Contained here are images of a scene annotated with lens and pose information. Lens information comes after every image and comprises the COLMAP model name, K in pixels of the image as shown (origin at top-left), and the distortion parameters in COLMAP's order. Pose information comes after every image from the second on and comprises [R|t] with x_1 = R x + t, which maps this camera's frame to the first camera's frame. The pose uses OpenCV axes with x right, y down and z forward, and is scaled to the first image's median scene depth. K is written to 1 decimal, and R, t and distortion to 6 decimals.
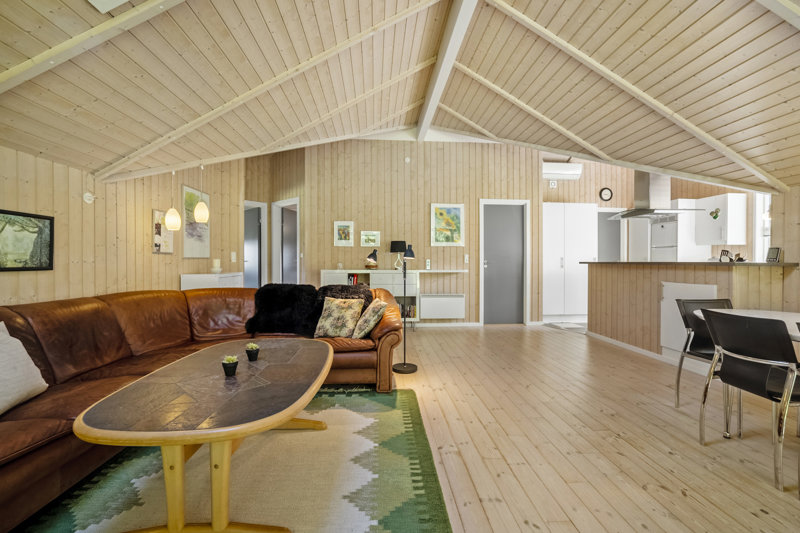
lens RADIAL K [[345.5, 0, 402.9], [0, 345.5, 262.7], [0, 0, 1]] dist [-0.016322, -0.000243]
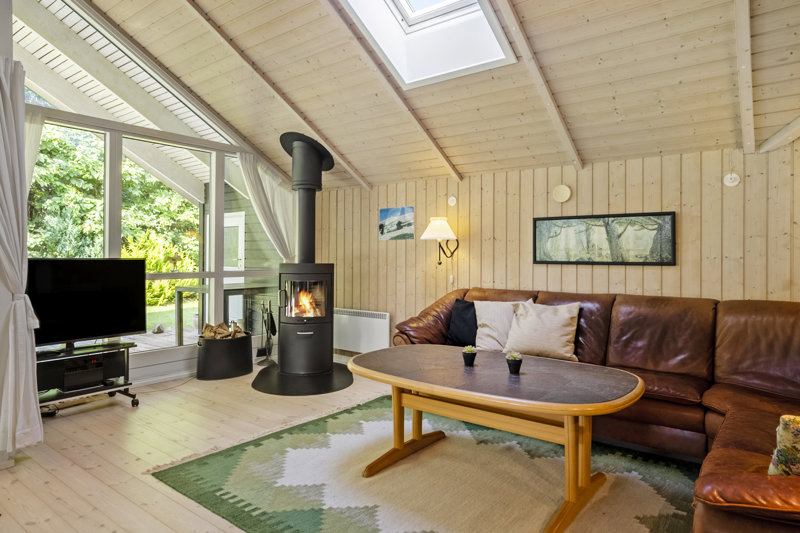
lens RADIAL K [[501.0, 0, 408.4], [0, 501.0, 249.3], [0, 0, 1]] dist [0.008634, 0.004968]
pose [[-0.674813, -0.018521, -0.737756, 0.596452], [-0.009375, 0.999820, -0.016525, 0.005607], [0.737929, -0.004235, -0.674865, 1.501408]]
